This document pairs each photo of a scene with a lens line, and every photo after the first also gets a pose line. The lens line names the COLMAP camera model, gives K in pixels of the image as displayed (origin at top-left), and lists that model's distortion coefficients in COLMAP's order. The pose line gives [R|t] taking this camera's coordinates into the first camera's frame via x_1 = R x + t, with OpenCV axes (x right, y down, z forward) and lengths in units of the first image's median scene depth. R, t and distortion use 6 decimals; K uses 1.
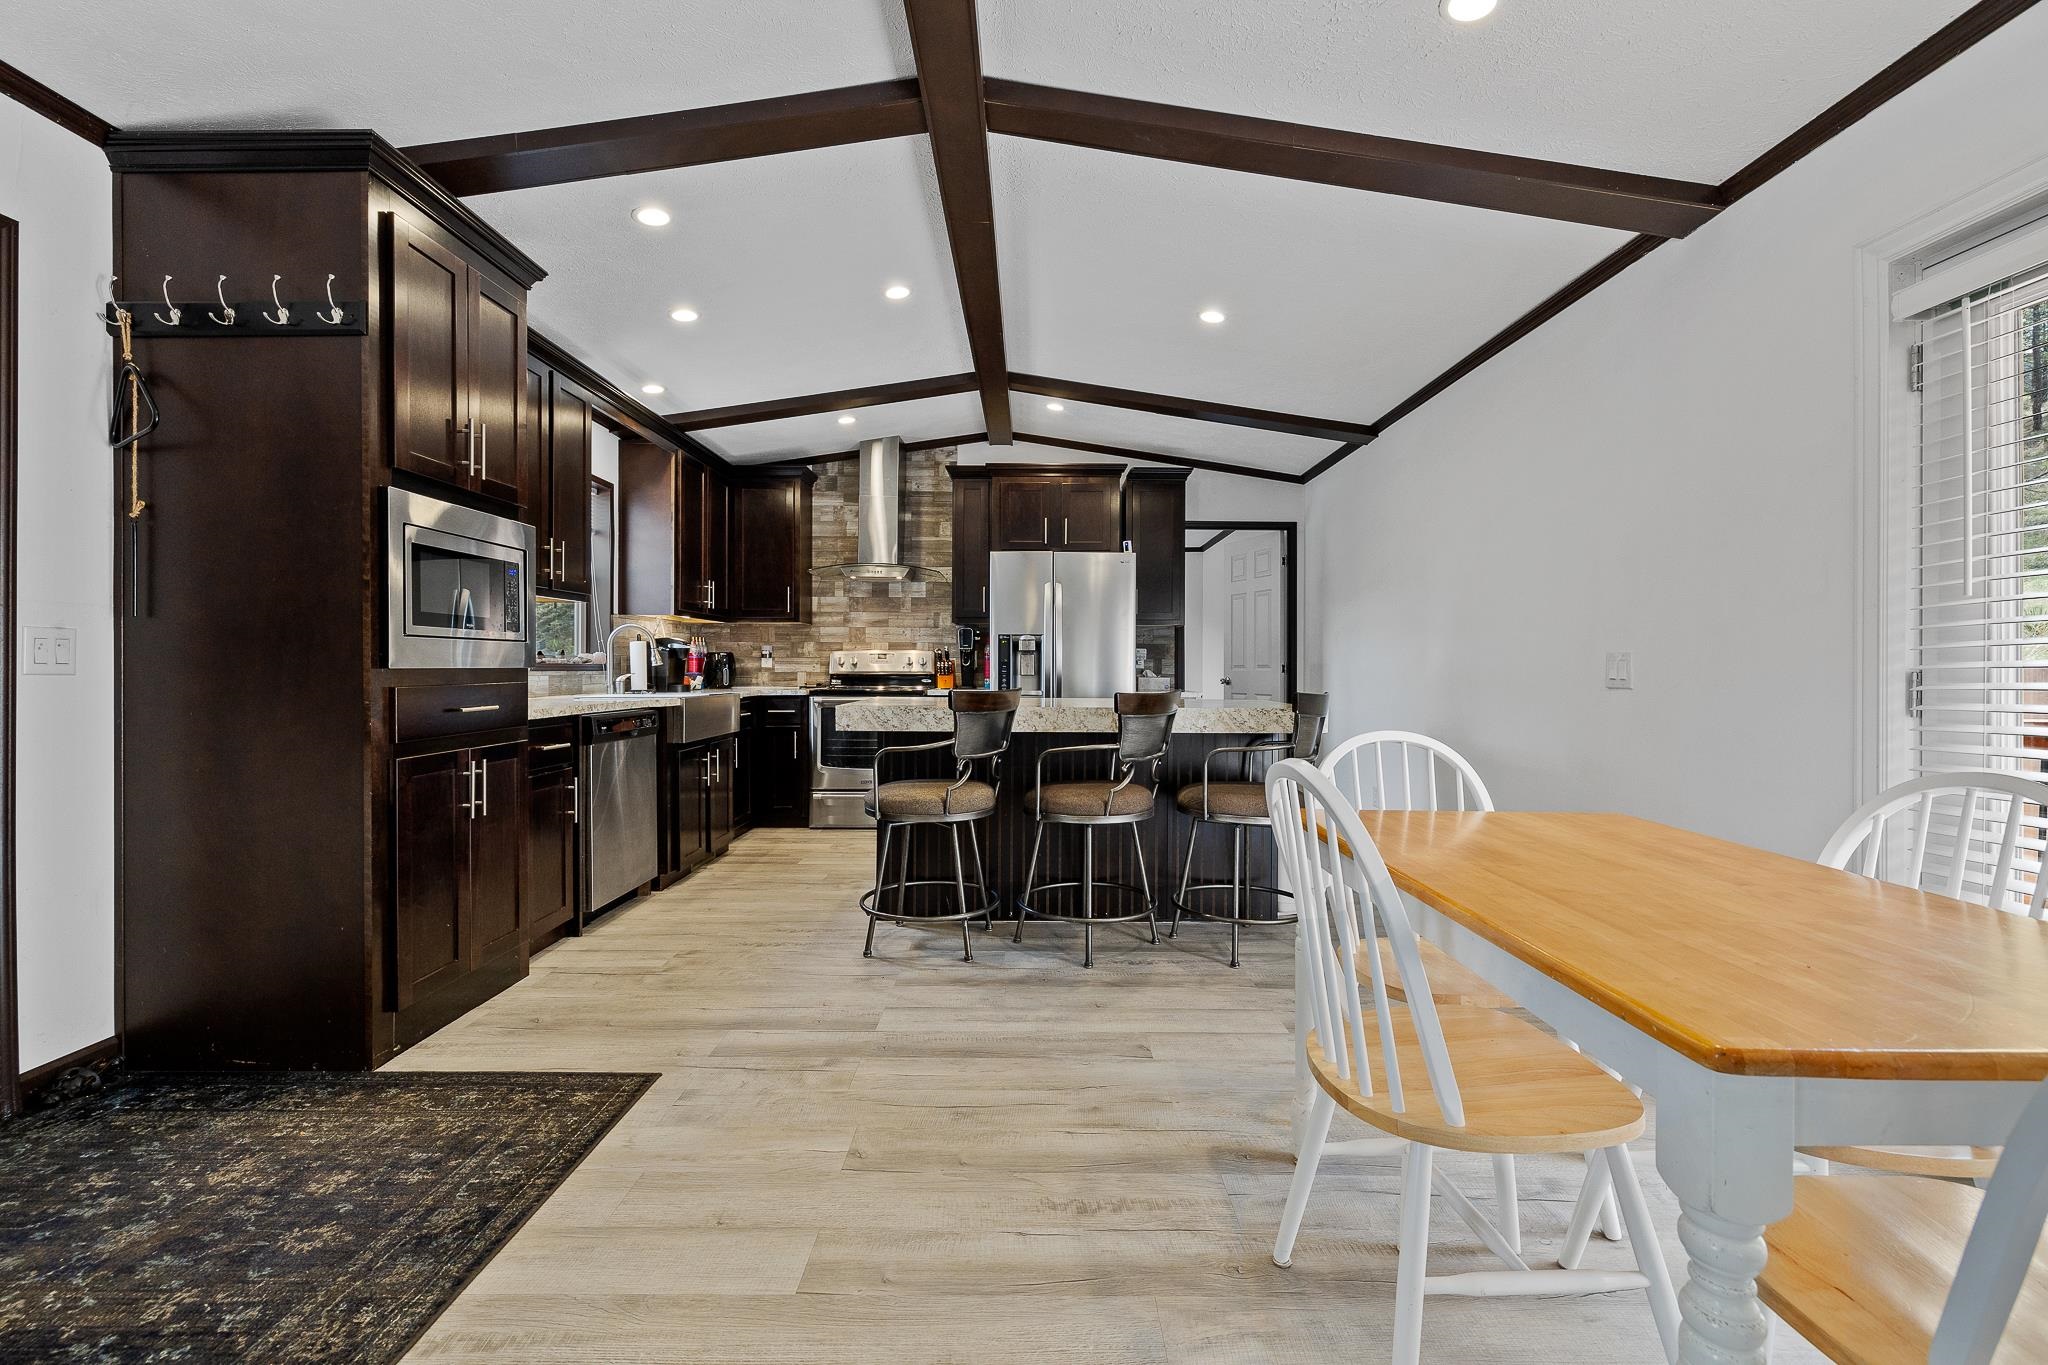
lens RADIAL K [[854.9, 0, 1028.1], [0, 854.9, 673.3], [0, 0, 1]] dist [-0.002296, 0.000759]
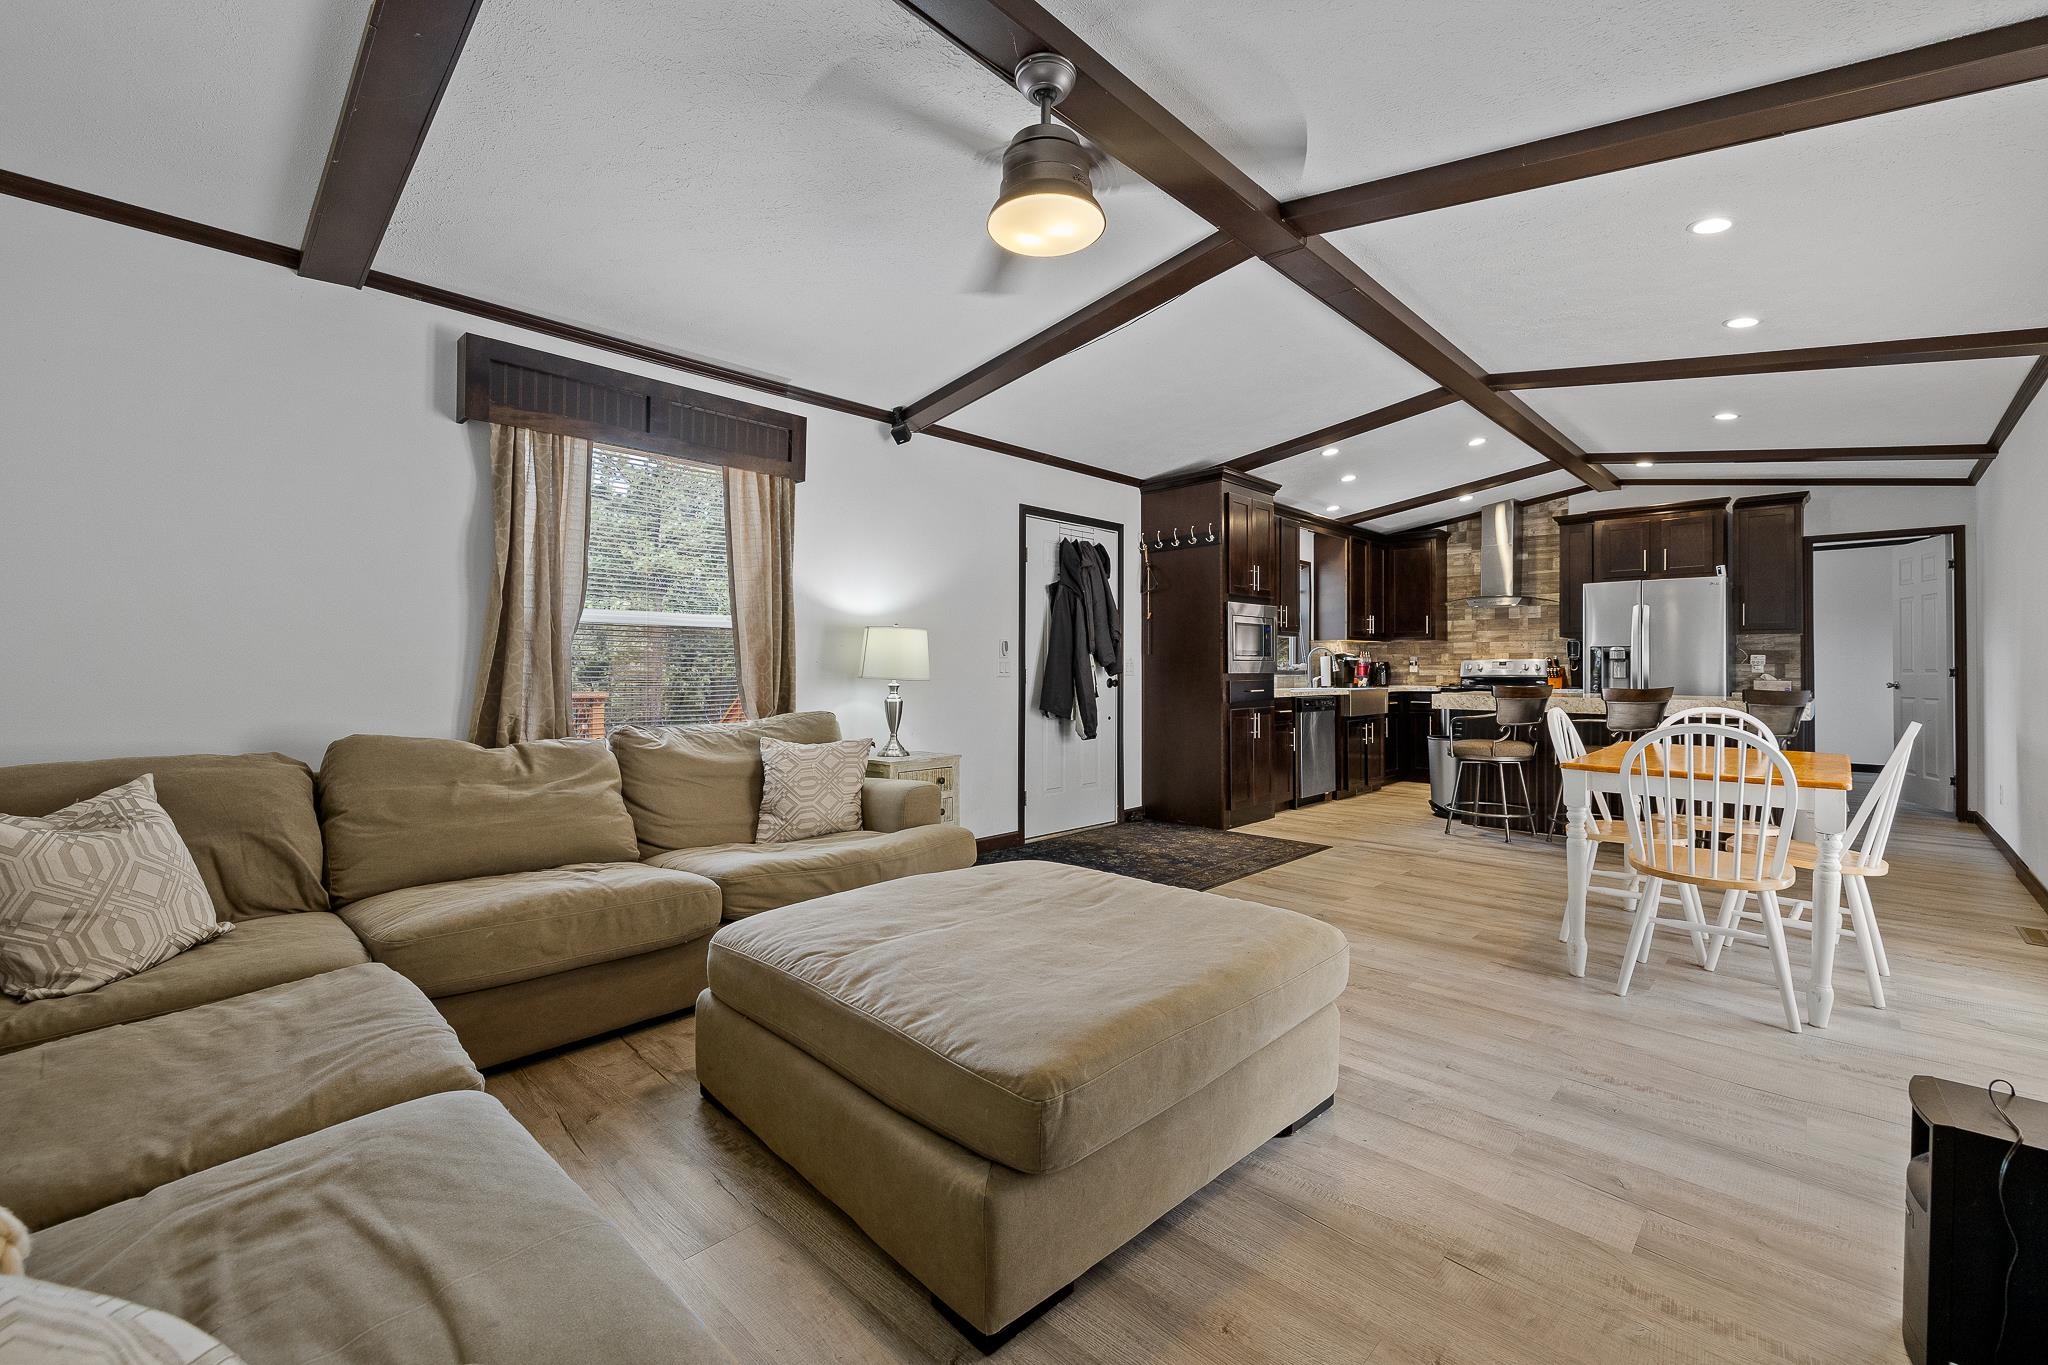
lens RADIAL K [[854.9, 0, 1032.0], [0, 854.9, 666.3], [0, 0, 1]] dist [-0.002296, 0.000759]
pose [[0.722667, -0.005495, -0.691175, 0.238083], [-0.003013, 0.999934, -0.011101, 0.001284], [0.691190, 0.010105, 0.722602, -0.506028]]
